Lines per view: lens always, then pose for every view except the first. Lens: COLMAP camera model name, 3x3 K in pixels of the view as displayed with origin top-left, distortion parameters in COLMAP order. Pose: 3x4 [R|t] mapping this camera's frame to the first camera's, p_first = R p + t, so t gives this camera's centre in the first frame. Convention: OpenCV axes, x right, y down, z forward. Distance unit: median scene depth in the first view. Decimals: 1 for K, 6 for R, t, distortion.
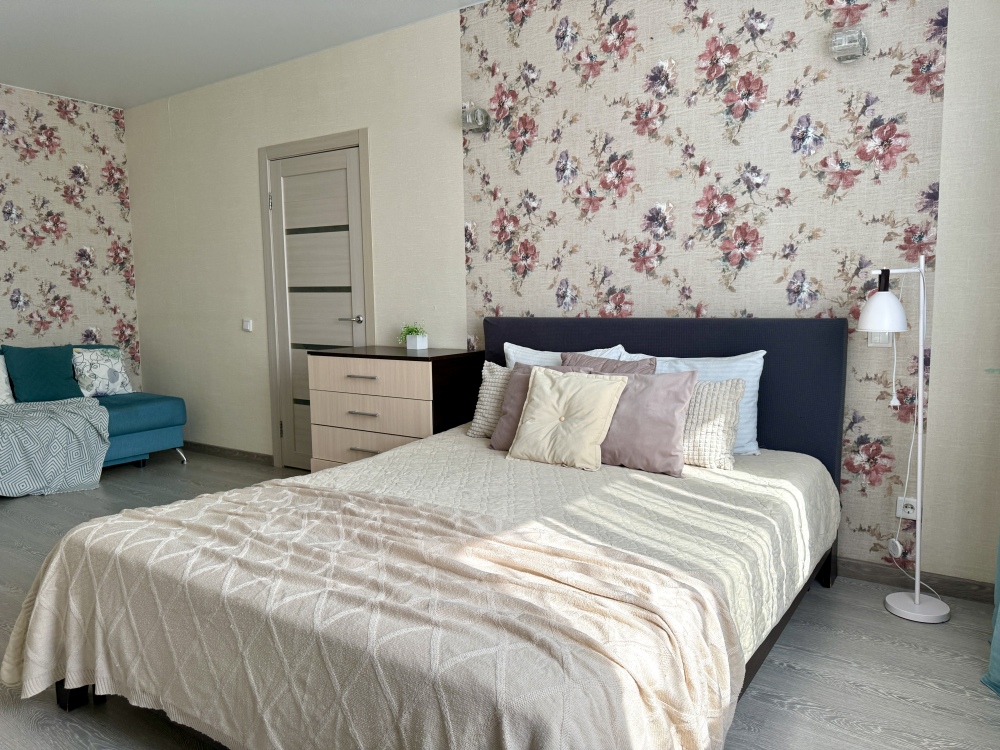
lens RADIAL K [[705.5, 0, 498.5], [0, 705.5, 381.2], [0, 0, 1]] dist [0.086813, -0.138604]
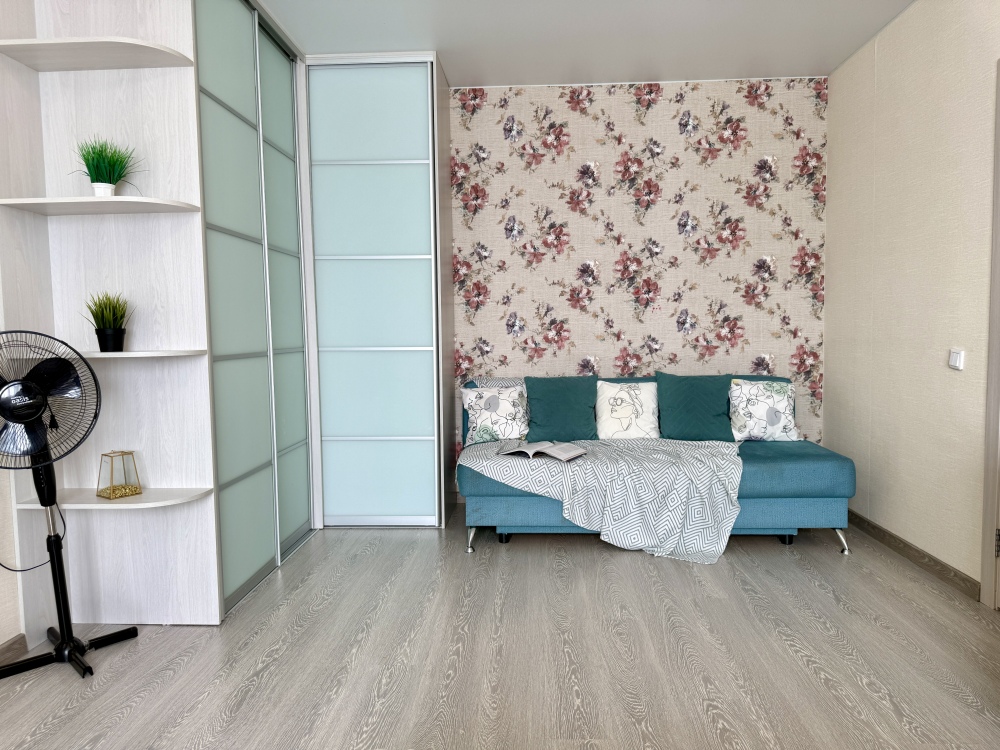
lens RADIAL K [[696.4, 0, 501.7], [0, 696.4, 379.1], [0, 0, 1]] dist [0.085260, -0.131337]
pose [[0.522354, 0.061910, -0.850478, -0.062831], [-0.088205, 0.995934, 0.018324, -0.059140], [0.848155, 0.065445, 0.525691, 0.543223]]
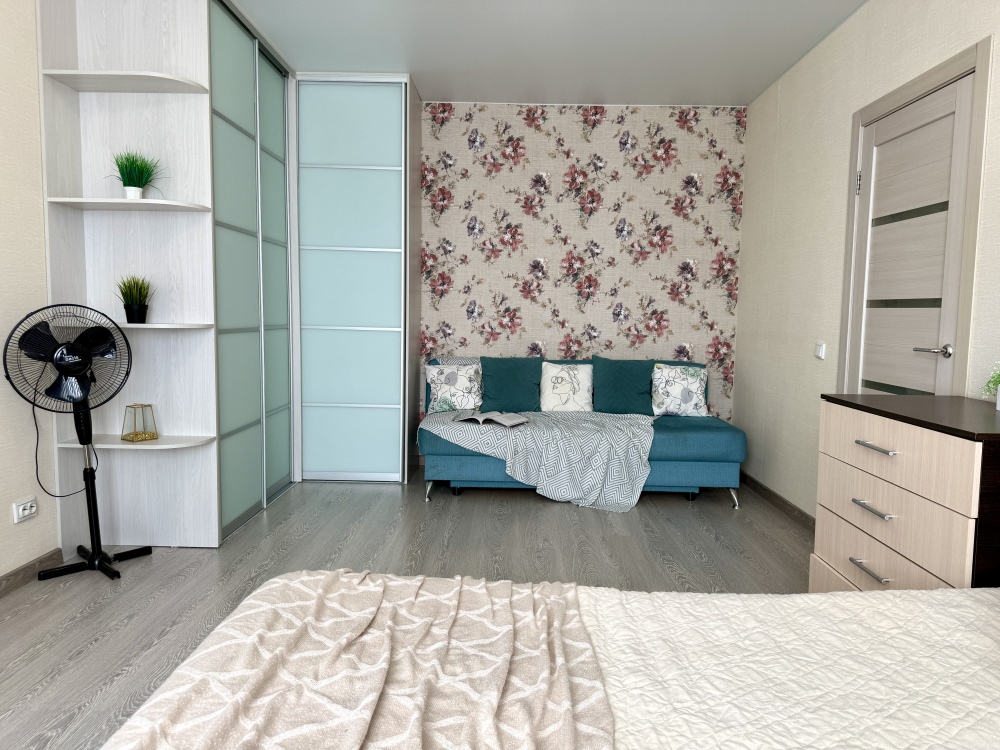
lens RADIAL K [[696.4, 0, 501.7], [0, 696.4, 379.1], [0, 0, 1]] dist [0.085260, -0.131337]
pose [[0.550167, 0.095029, -0.829630, 0.139682], [-0.117637, 0.992416, 0.035664, -0.054062], [0.826727, 0.077975, 0.557173, 0.462703]]
